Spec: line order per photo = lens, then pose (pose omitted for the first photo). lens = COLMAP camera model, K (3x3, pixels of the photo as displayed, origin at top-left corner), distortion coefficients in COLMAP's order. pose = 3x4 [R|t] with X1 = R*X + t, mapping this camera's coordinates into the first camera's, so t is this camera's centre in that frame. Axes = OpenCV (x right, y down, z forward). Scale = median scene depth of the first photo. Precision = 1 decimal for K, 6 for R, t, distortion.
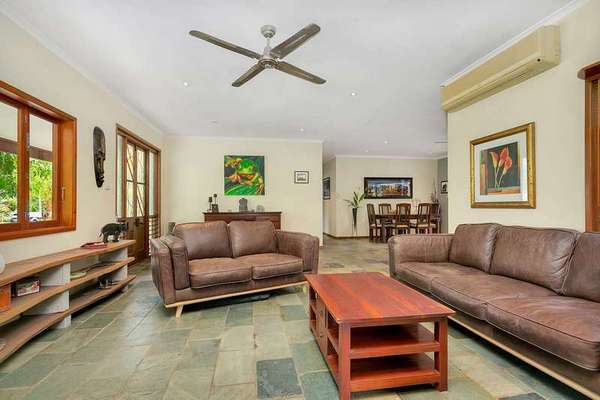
lens RADIAL K [[295.5, 0, 301.3], [0, 295.5, 201.7], [0, 0, 1]] dist [-0.003621, 0.000003]
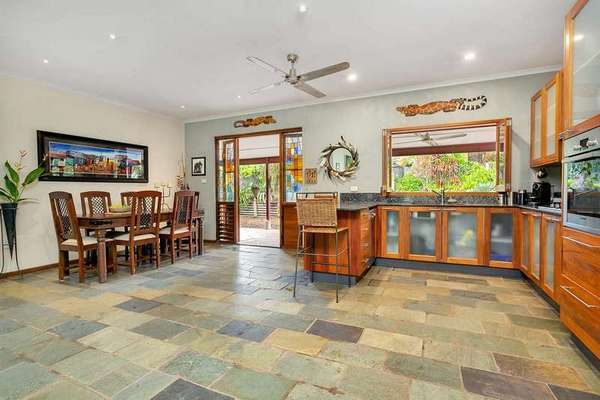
lens RADIAL K [[295.5, 0, 297.2], [0, 295.5, 198.8], [0, 0, 1]] dist [-0.003621, 0.000003]
pose [[0.548697, -0.014364, 0.835898, 0.062376], [-0.007004, 0.999738, 0.021778, 0.004887], [-0.835992, -0.017804, 0.548453, 0.459307]]
